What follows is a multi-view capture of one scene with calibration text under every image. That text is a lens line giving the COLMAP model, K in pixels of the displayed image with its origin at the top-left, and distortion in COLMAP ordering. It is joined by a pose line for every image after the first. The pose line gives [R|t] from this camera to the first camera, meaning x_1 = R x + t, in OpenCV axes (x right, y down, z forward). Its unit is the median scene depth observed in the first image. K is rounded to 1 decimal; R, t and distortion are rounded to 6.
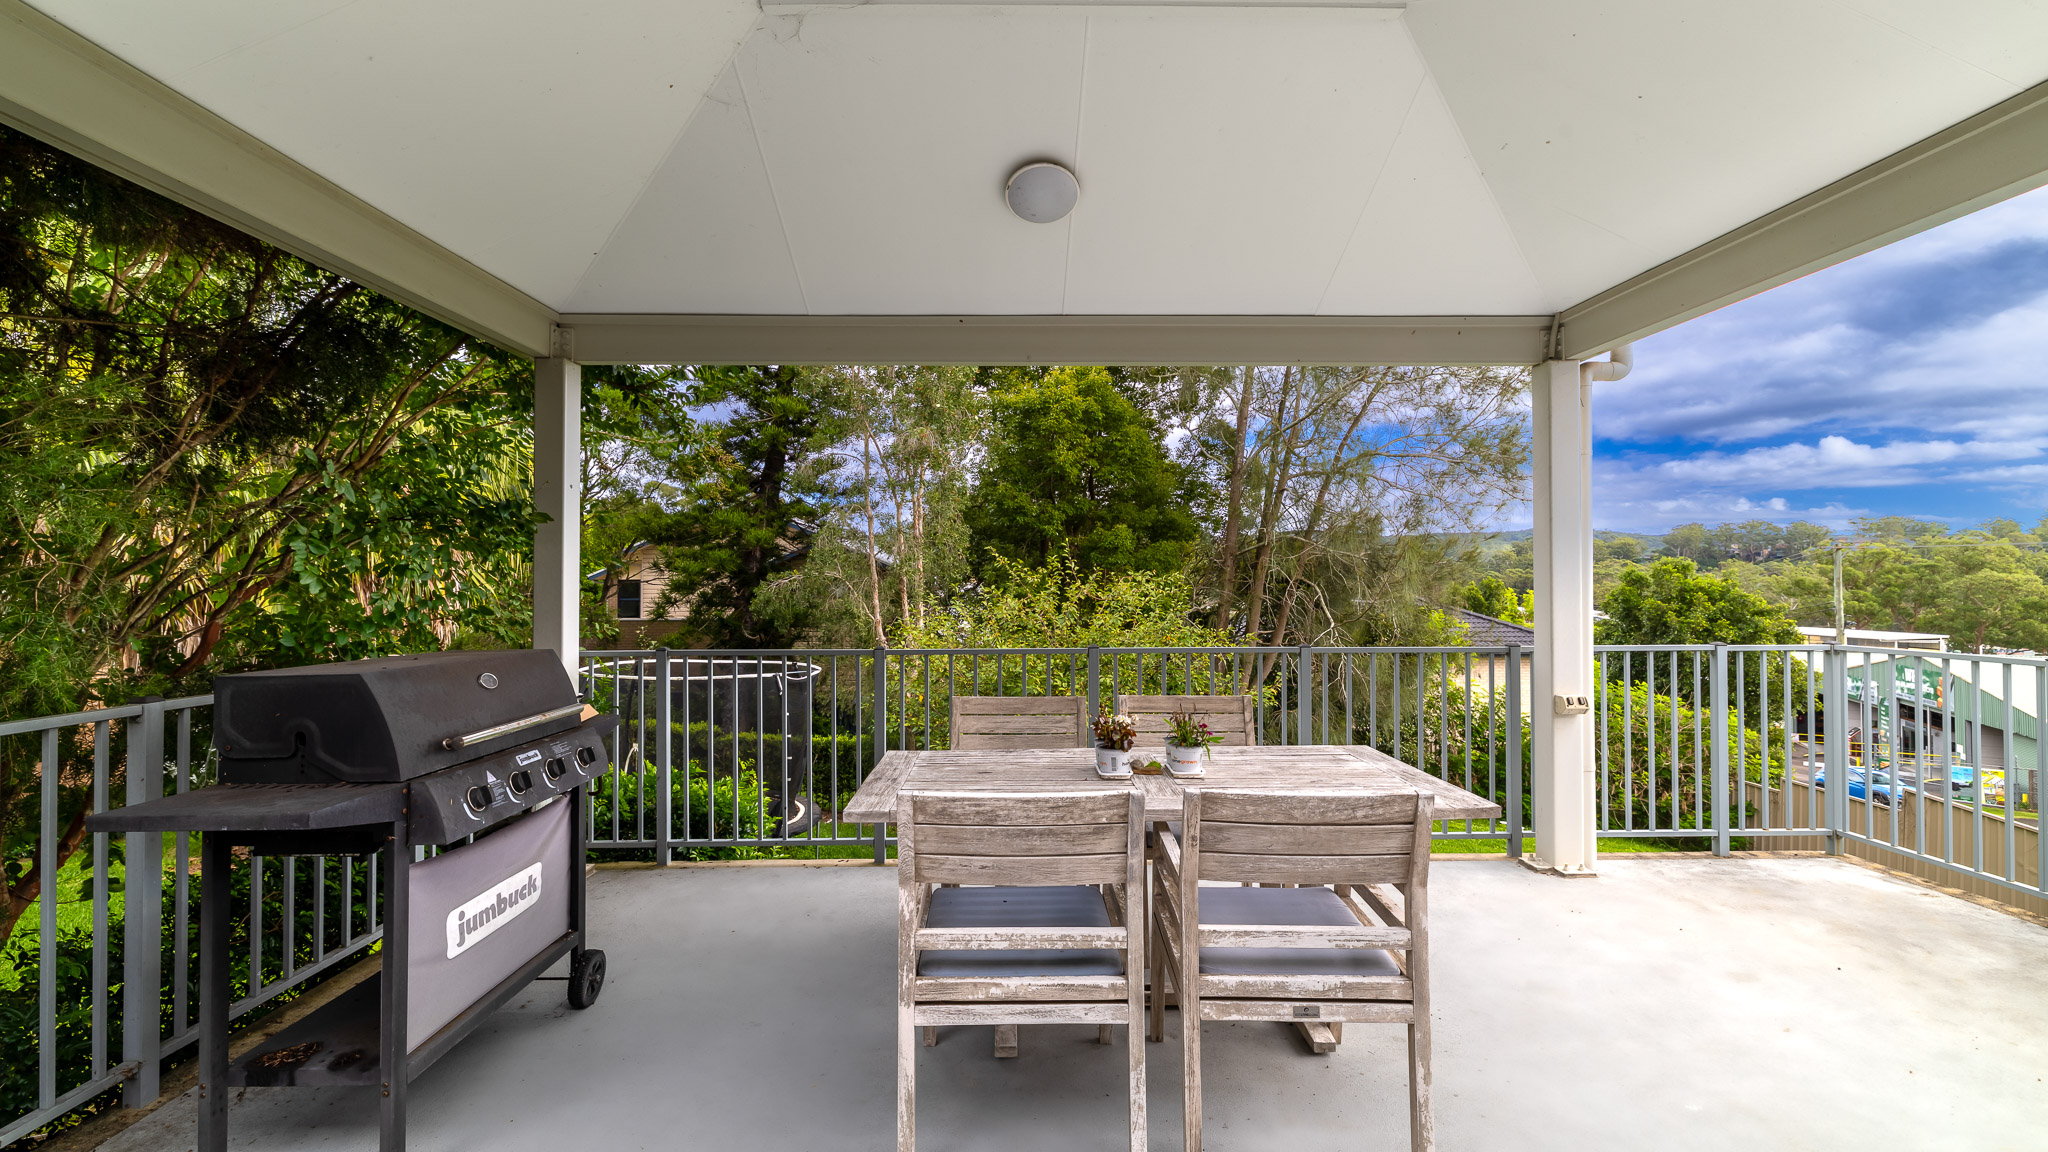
lens RADIAL K [[873.5, 0, 1024.3], [0, 873.5, 572.8], [0, 0, 1]] dist [-0.003520, -0.000330]
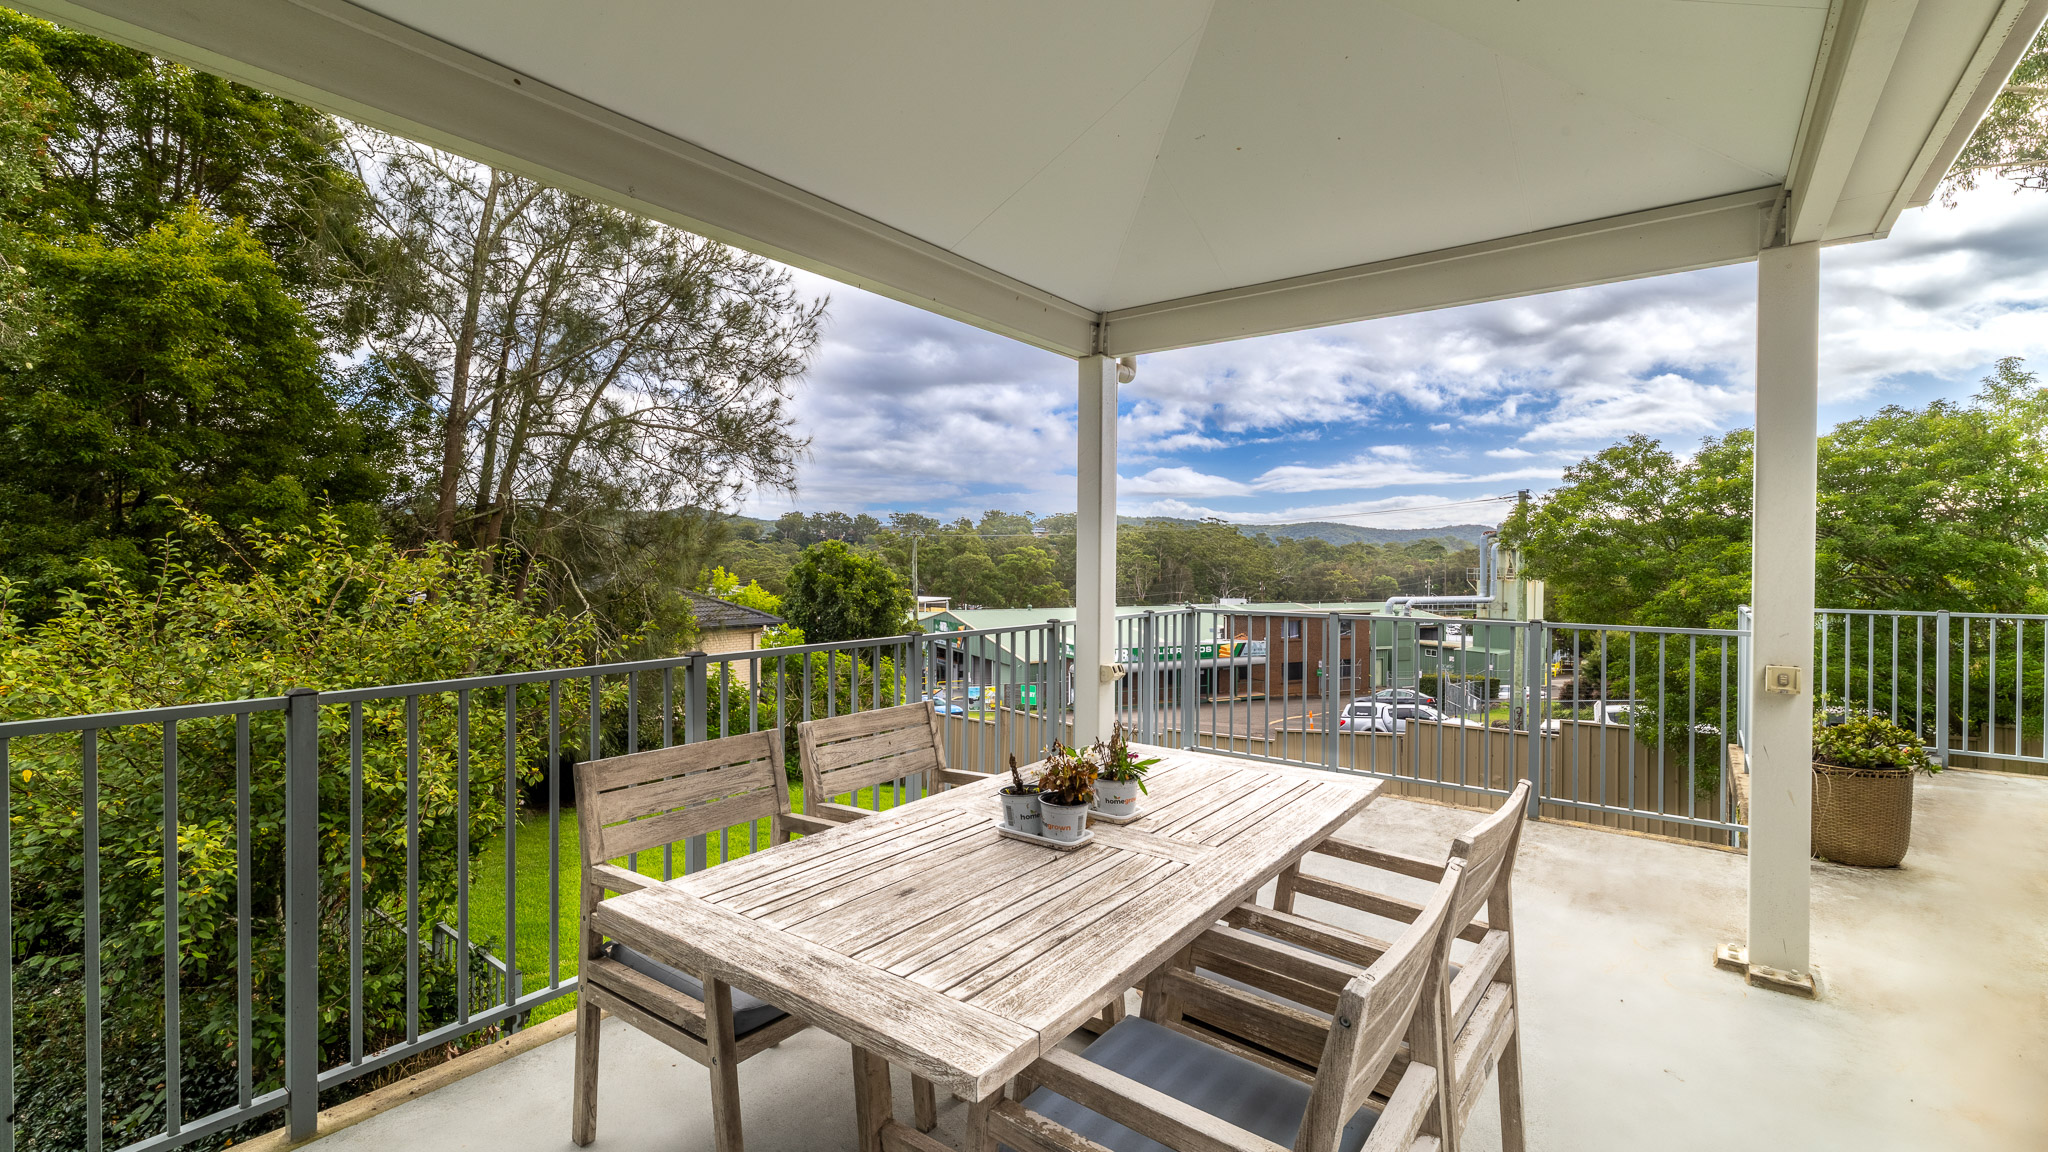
lens RADIAL K [[873.5, 0, 1019.1], [0, 873.5, 570.5], [0, 0, 1]] dist [-0.003520, -0.000330]
pose [[0.618132, -0.006438, 0.786048, -0.074979], [-0.012186, 0.999768, 0.017772, 0.001353], [-0.785980, -0.020564, 0.617910, 0.098022]]
